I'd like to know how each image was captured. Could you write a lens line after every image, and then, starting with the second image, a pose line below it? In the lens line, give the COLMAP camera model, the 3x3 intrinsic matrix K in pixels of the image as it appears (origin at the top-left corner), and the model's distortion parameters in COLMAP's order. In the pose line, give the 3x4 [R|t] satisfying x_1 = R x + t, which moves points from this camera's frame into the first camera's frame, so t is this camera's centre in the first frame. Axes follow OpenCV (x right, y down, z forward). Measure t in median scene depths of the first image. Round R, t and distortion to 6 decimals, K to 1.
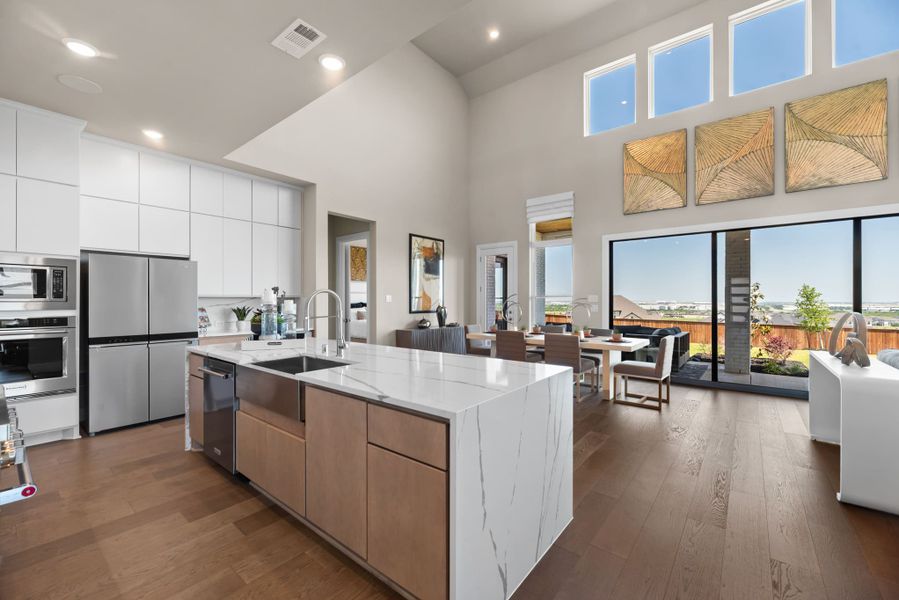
lens RADIAL K [[368.2, 0, 446.1], [0, 368.2, 302.2], [0, 0, 1]] dist [-0.003331, -0.000591]
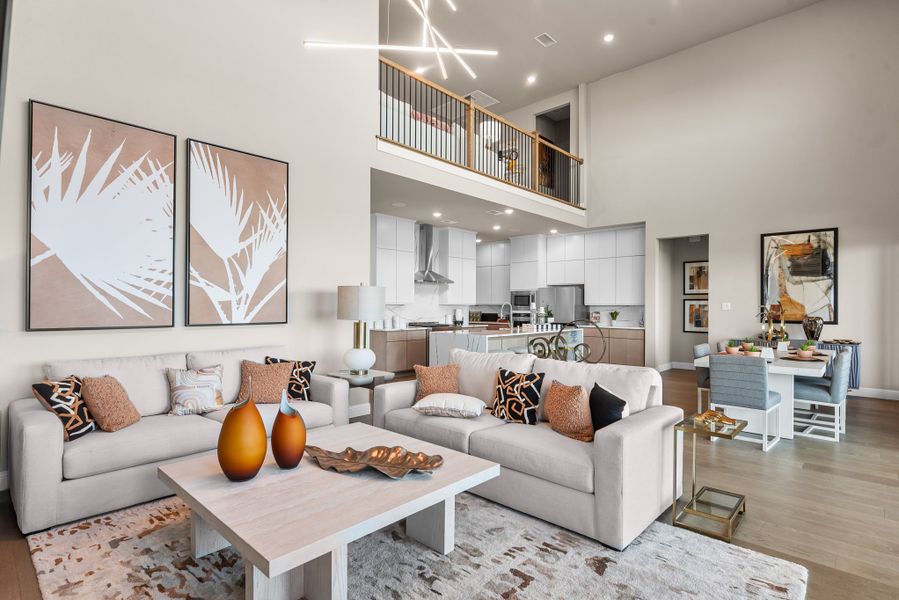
lens RADIAL K [[440.1, 0, 454.9], [0, 440.1, 304.5], [0, 0, 1]] dist [-0.004474, -0.000801]
pose [[-0.057349, -0.002380, -0.998351, 1.001800], [-0.010481, 0.999943, -0.001781, -0.004597], [0.998299, 0.010361, -0.057370, 0.310513]]
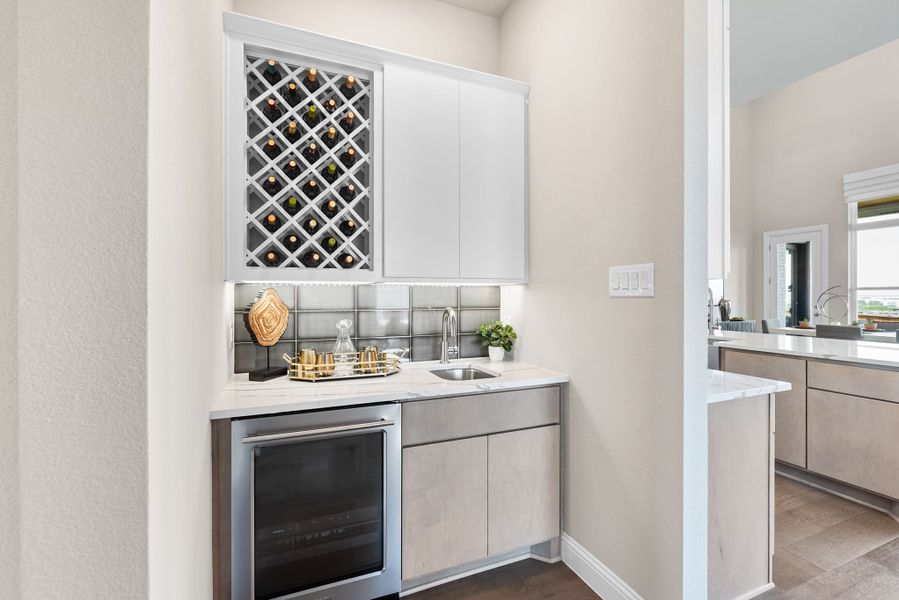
lens RADIAL K [[390.8, 0, 451.1], [0, 390.8, 297.3], [0, 0, 1]] dist [-0.003391, -0.000300]
pose [[0.887147, 0.000506, -0.461487, -0.184353], [-0.001650, 0.999996, -0.002076, 0.009161], [0.461485, 0.002603, 0.887144, -0.238410]]
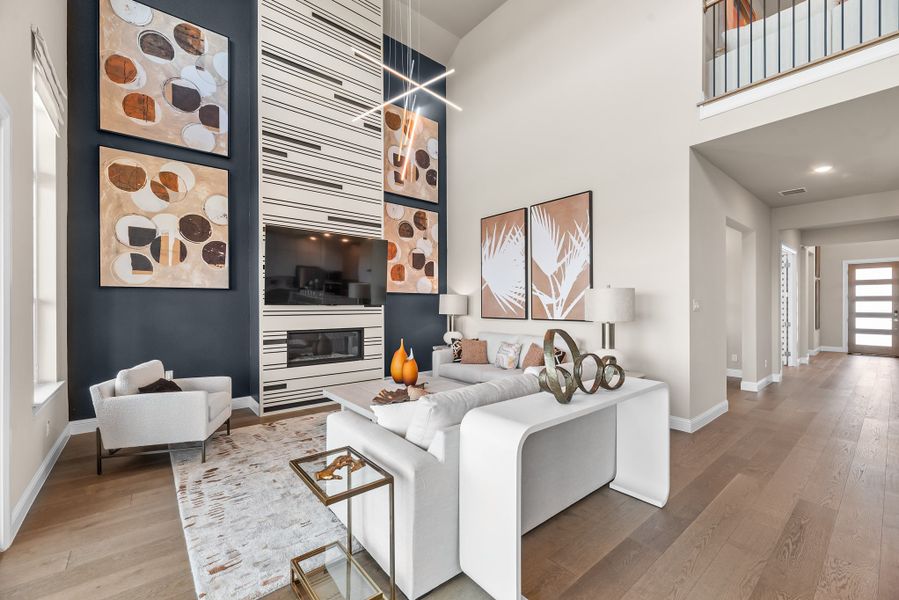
lens RADIAL K [[368.2, 0, 447.9], [0, 368.2, 305.4], [0, 0, 1]] dist [-0.003331, -0.000591]
pose [[-0.982186, 0.000402, 0.187912, 0.498269], [0.001581, 0.999980, 0.006121, -0.009146], [-0.187906, 0.006309, -0.982167, 0.726069]]
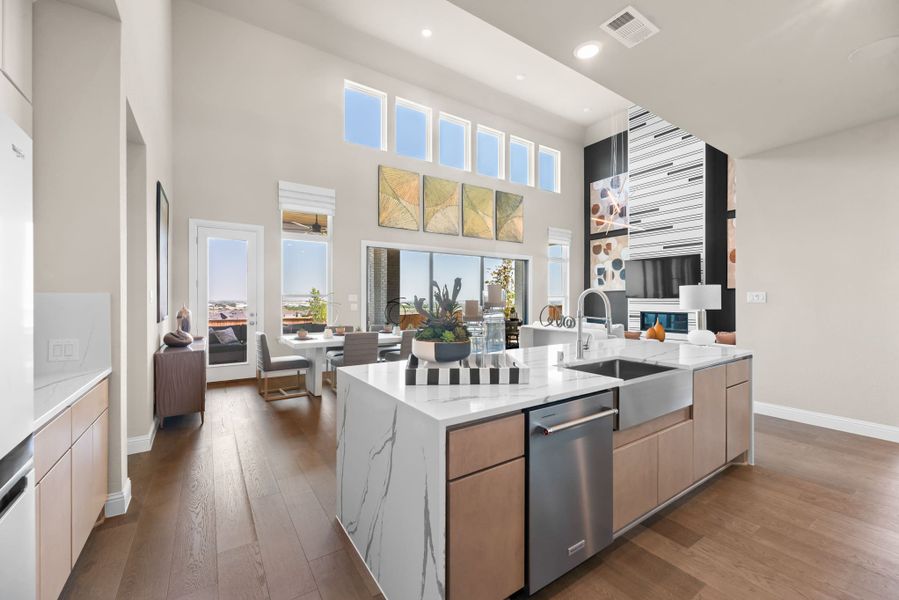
lens RADIAL K [[368.2, 0, 446.2], [0, 368.2, 300.3], [0, 0, 1]] dist [-0.003331, -0.000591]
pose [[0.292416, -0.002539, 0.956288, -0.507490], [0.003098, 0.999994, 0.001708, -0.003311], [-0.956286, 0.002463, 0.292422, 0.409537]]
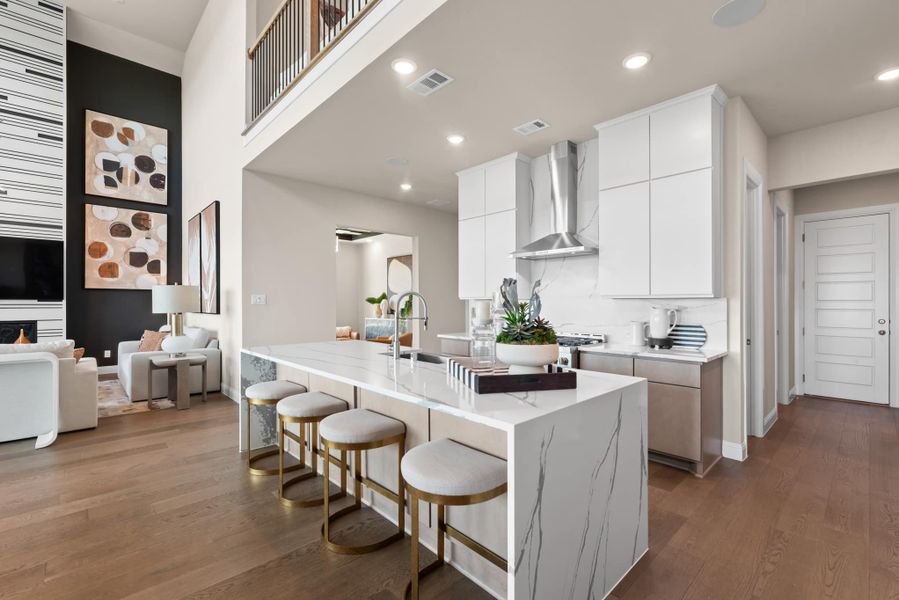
lens RADIAL K [[400.9, 0, 451.7], [0, 400.9, 302.8], [0, 0, 1]] dist [-0.003612, 0.000300]
pose [[-0.991801, -0.001720, 0.127777, -0.220088], [-0.001394, 0.999996, 0.002640, -0.002813], [-0.127781, 0.002440, -0.991799, 0.787434]]
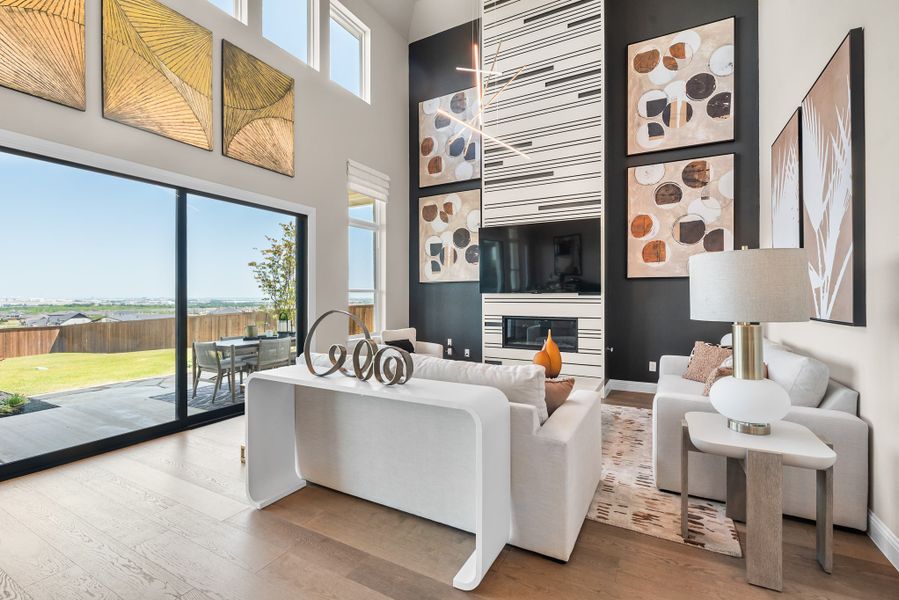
lens RADIAL K [[400.9, 0, 449.3], [0, 400.9, 297.9], [0, 0, 1]] dist [-0.003612, 0.000300]
pose [[-0.190328, -0.003440, 0.981715, 0.120533], [0.003871, 0.999983, 0.004254, -0.000884], [-0.981713, 0.004610, -0.190311, 0.401448]]
